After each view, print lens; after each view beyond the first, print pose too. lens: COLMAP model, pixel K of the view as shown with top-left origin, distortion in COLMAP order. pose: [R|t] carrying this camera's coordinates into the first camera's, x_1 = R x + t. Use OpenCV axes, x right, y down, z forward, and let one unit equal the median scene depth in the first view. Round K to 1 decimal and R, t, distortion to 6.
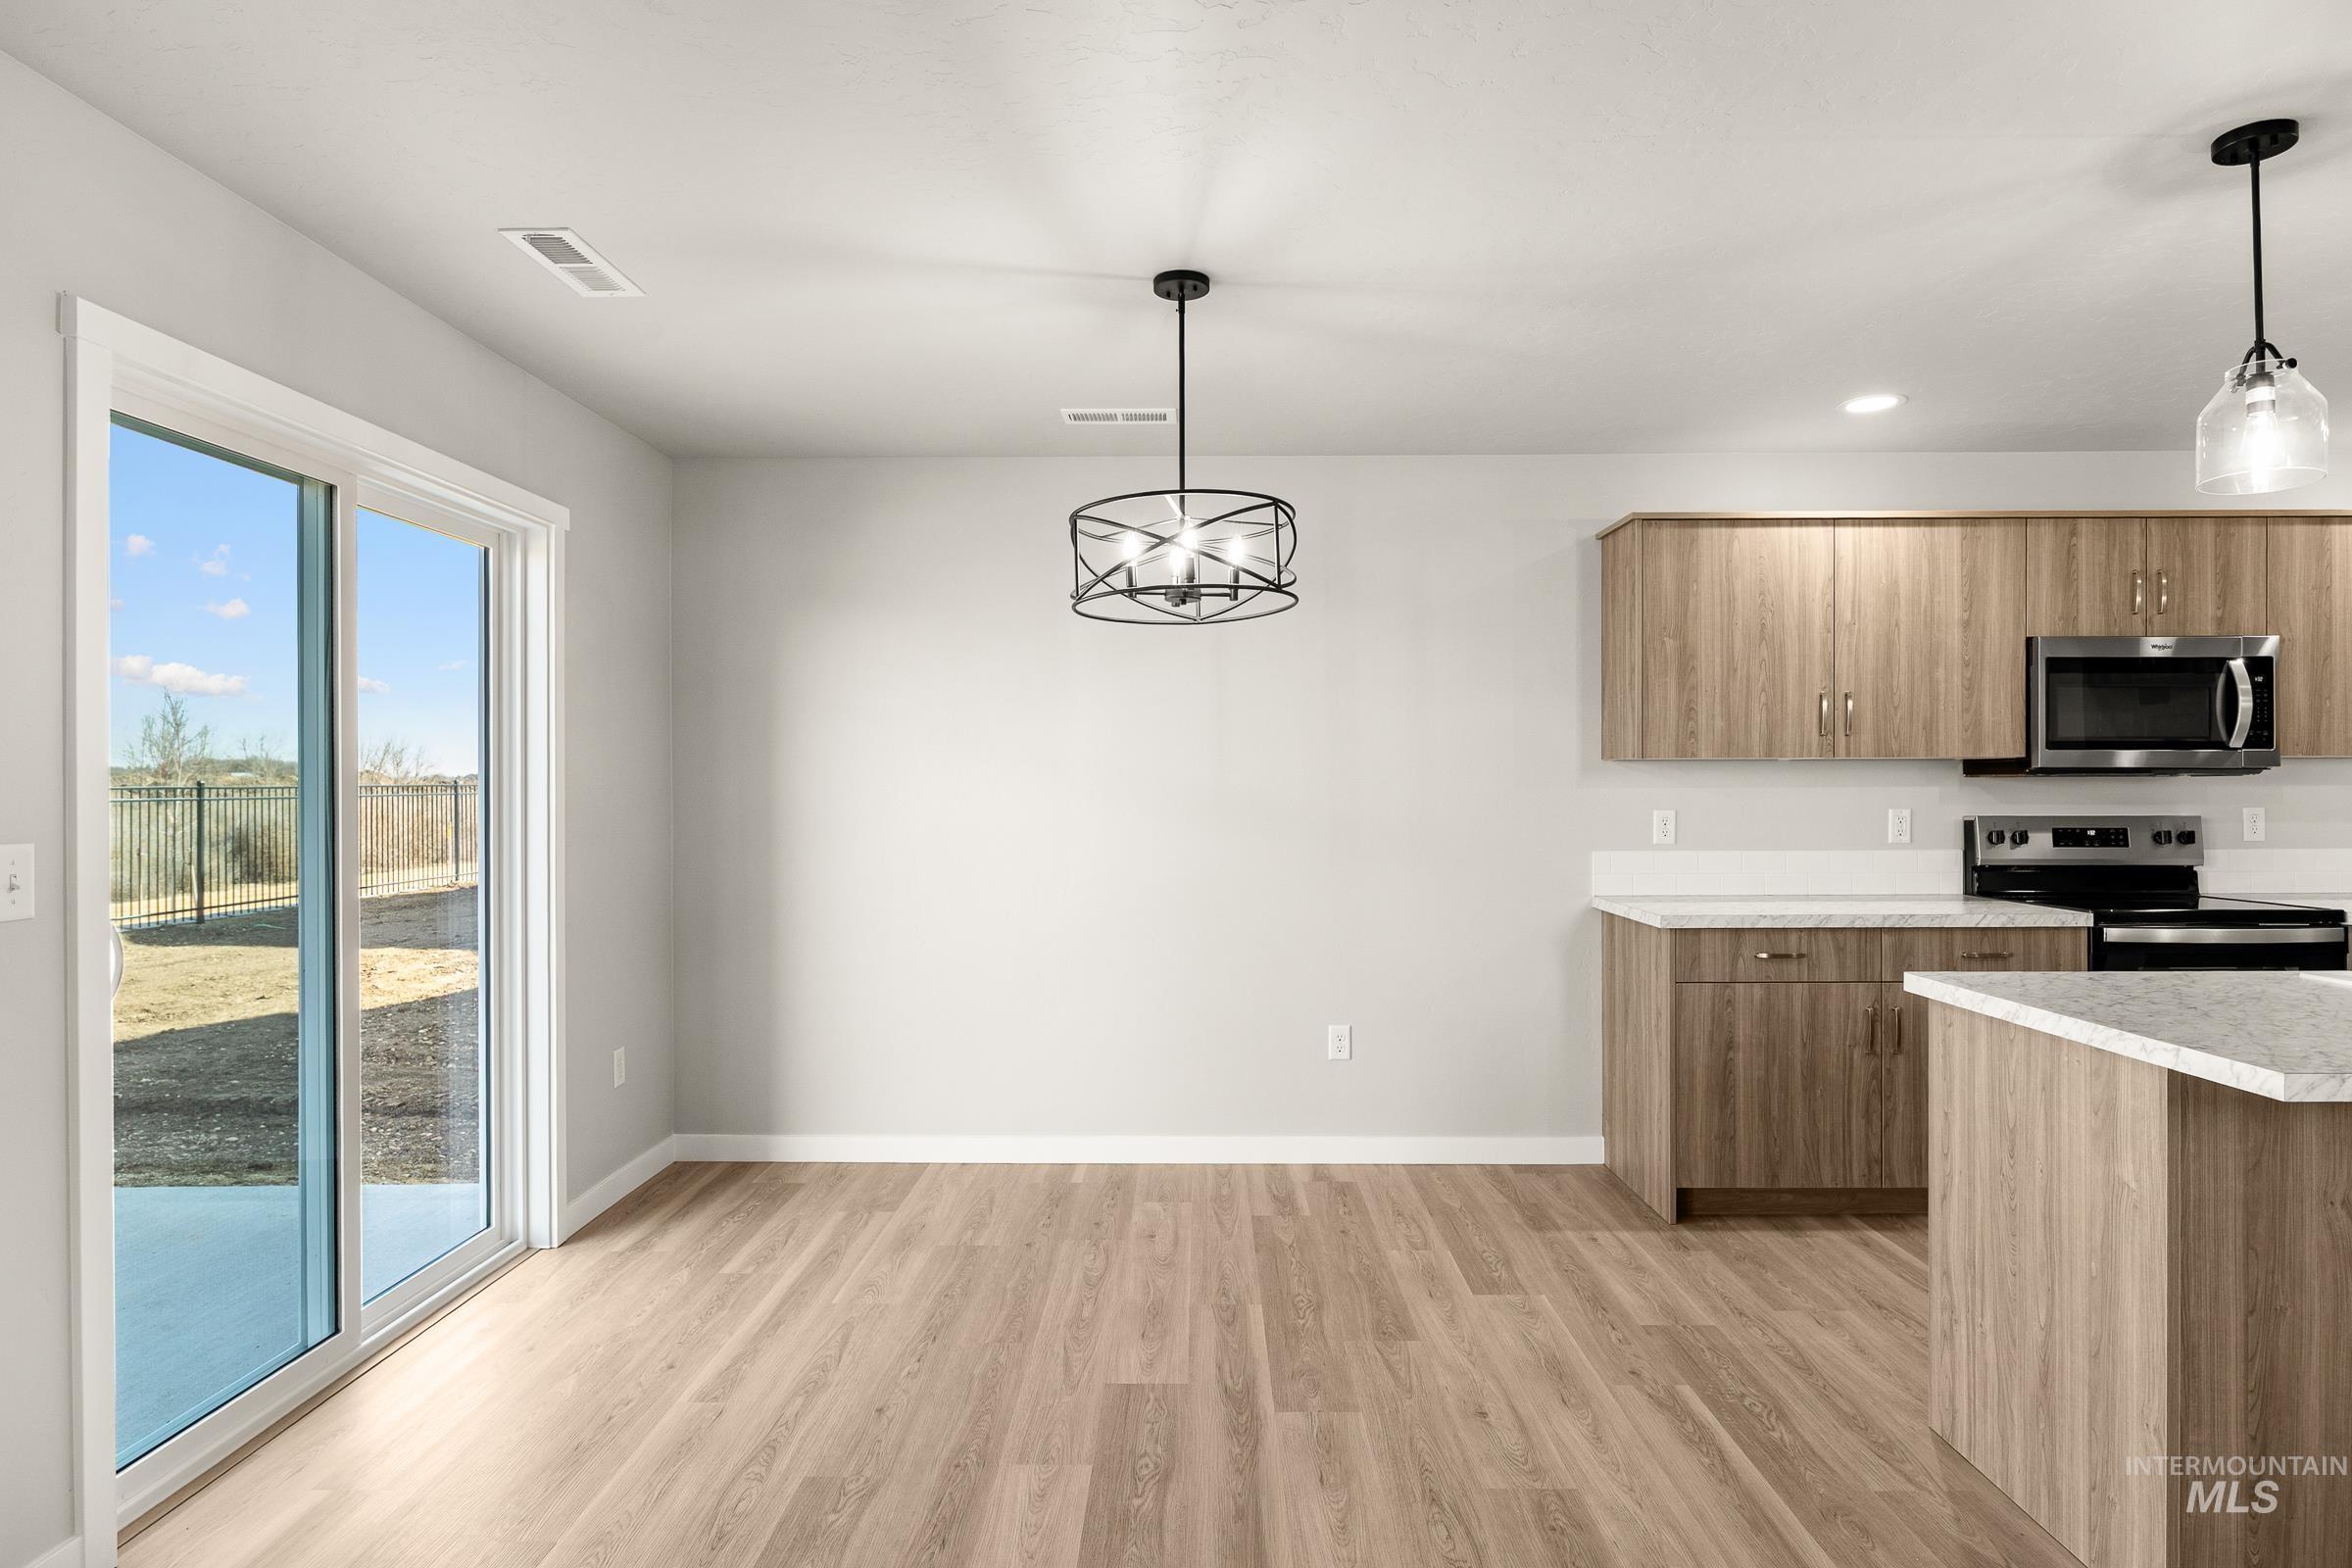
lens RADIAL K [[1265.4, 0, 1186.7], [0, 1265.4, 786.0], [0, 0, 1]] dist [-0.006884, -0.001470]
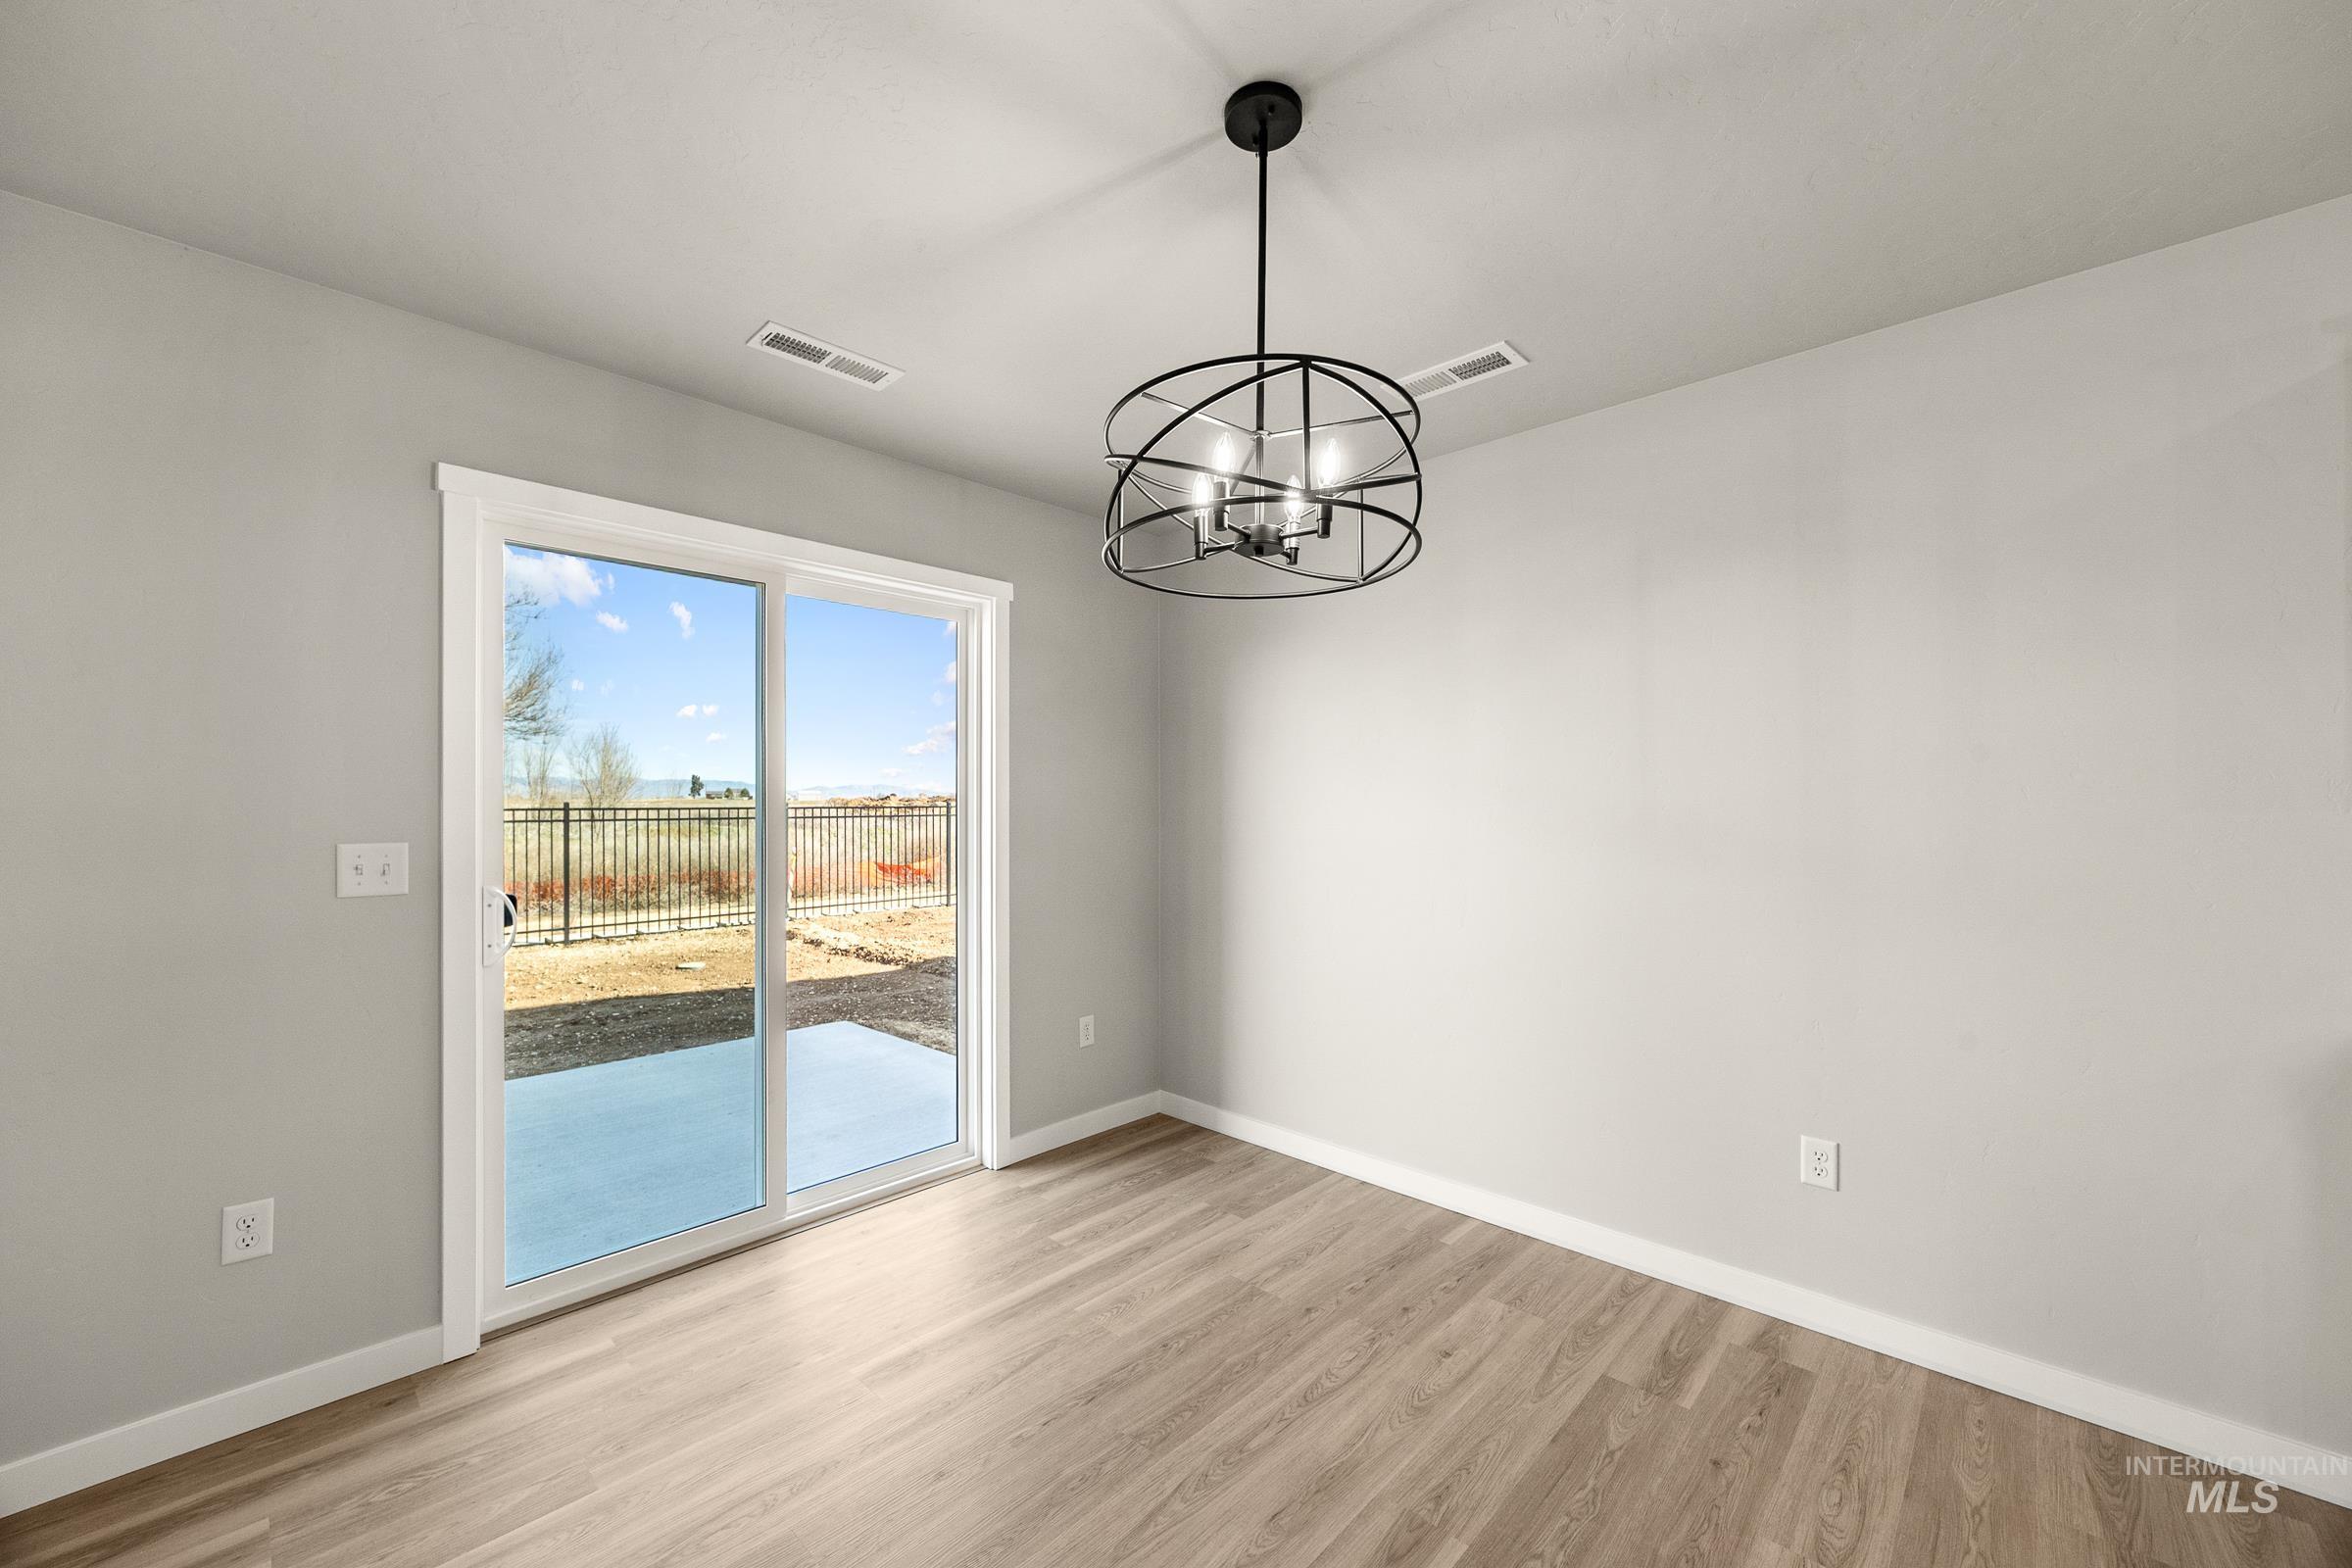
lens RADIAL K [[901.5, 0, 1185.5], [0, 901.5, 799.8], [0, 0, 1]] dist [-0.002730, 0.000552]
pose [[0.736197, 0.000386, -0.676767, 0.223887], [-0.002877, 0.999993, -0.002558, -0.002000], [0.676761, 0.003830, 0.736193, 0.417102]]
